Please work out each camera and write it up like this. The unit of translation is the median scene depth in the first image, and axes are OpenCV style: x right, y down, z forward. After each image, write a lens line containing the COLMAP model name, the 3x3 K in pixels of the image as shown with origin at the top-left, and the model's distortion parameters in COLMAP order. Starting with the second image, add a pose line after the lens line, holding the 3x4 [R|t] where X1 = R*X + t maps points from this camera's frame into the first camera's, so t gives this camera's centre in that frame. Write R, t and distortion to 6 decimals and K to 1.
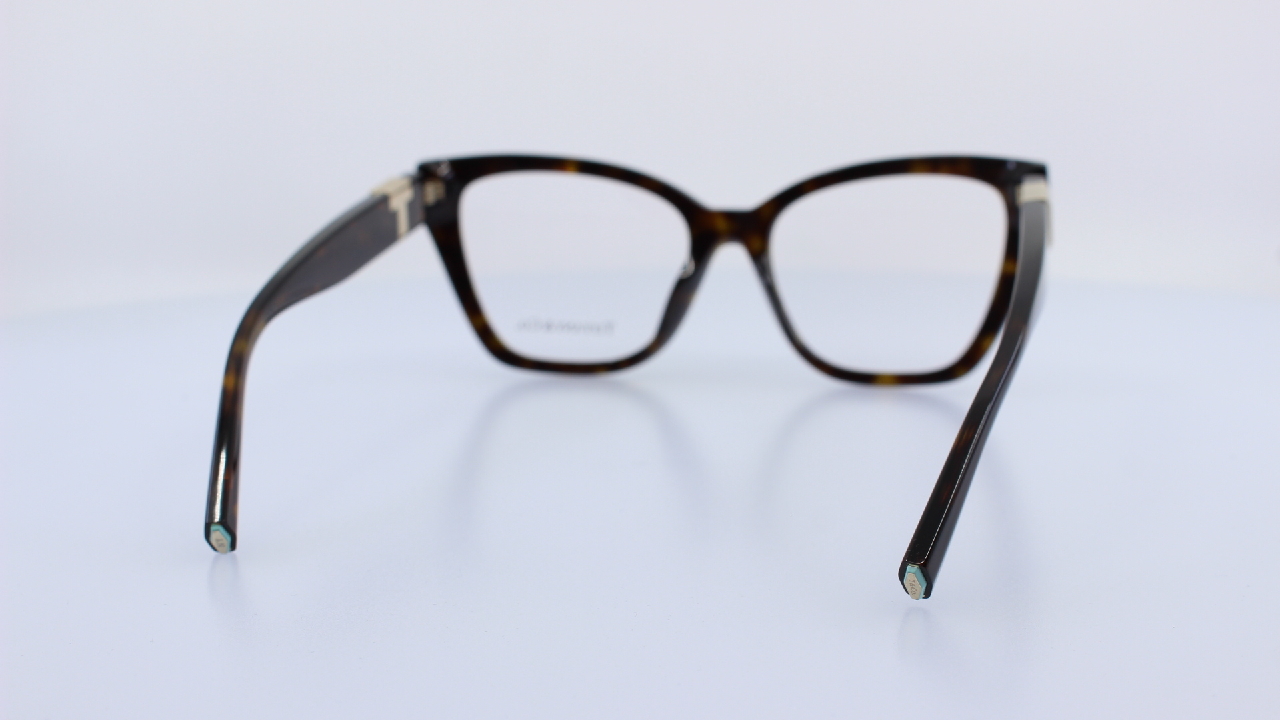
lens RADIAL K [[1749.2, 0, 640.0], [0, 1749.2, 360.0], [0, 0, 1]] dist [0.014191, 0.011952]
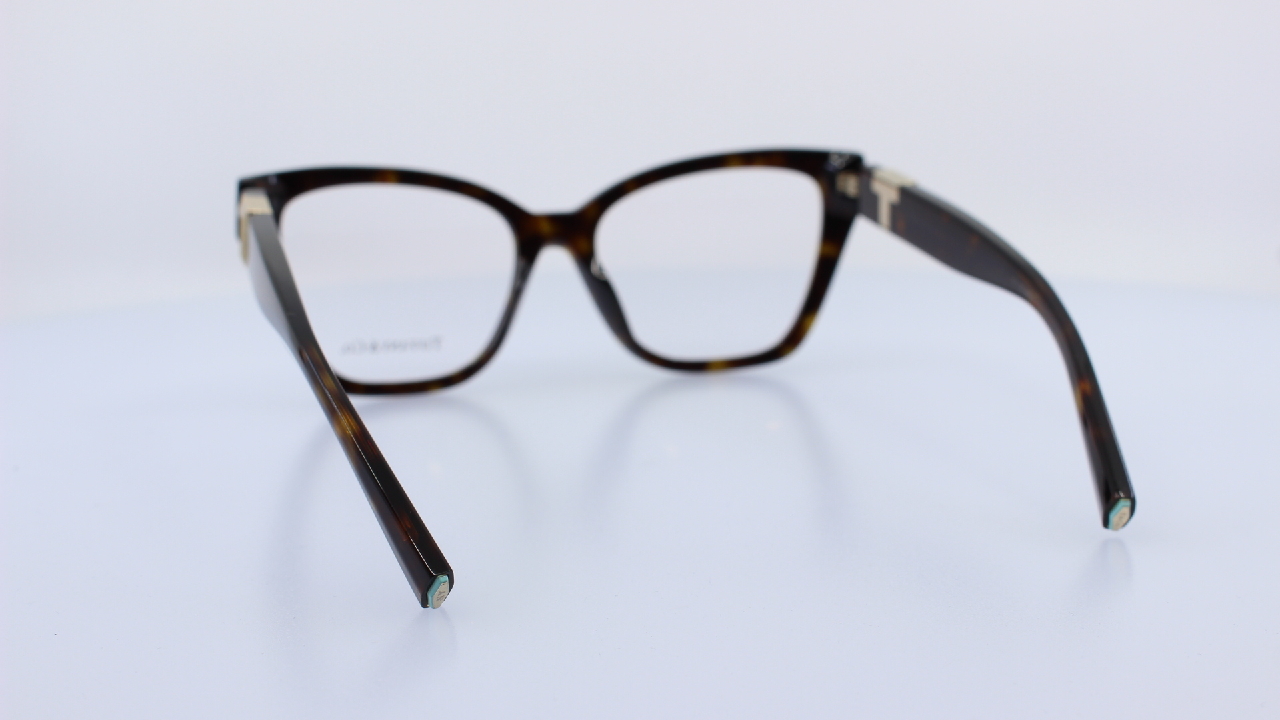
lens RADIAL K [[1749.2, 0, 640.0], [0, 1749.2, 360.0], [0, 0, 1]] dist [0.014191, 0.011952]
pose [[0.861724, -0.095765, 0.498258, -0.411717], [0.101122, 0.994741, 0.016301, -0.013583], [-0.497199, 0.036338, 0.866876, 0.112246]]
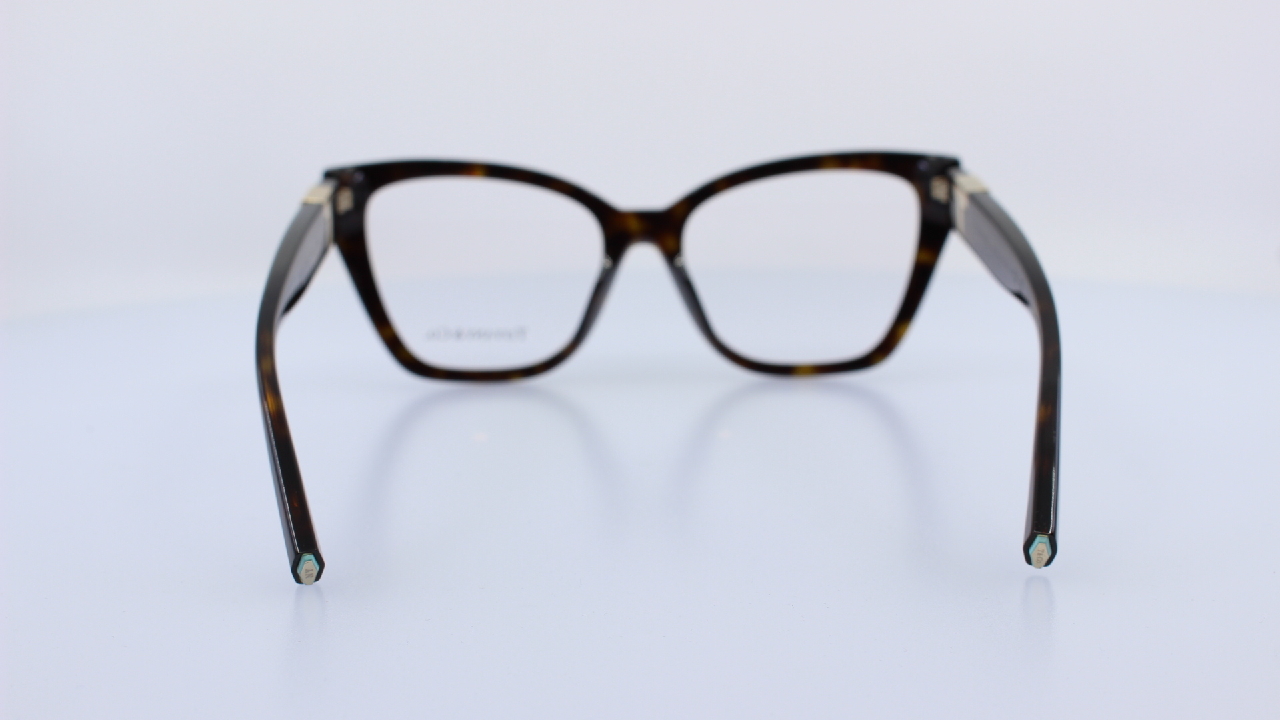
lens RADIAL K [[1749.2, 0, 640.0], [0, 1749.2, 360.0], [0, 0, 1]] dist [0.014191, 0.011952]
pose [[0.963701, -0.050825, 0.262102, -0.217888], [0.051841, 0.998651, 0.003043, -0.002829], [-0.261903, 0.010655, 0.965035, 0.029530]]
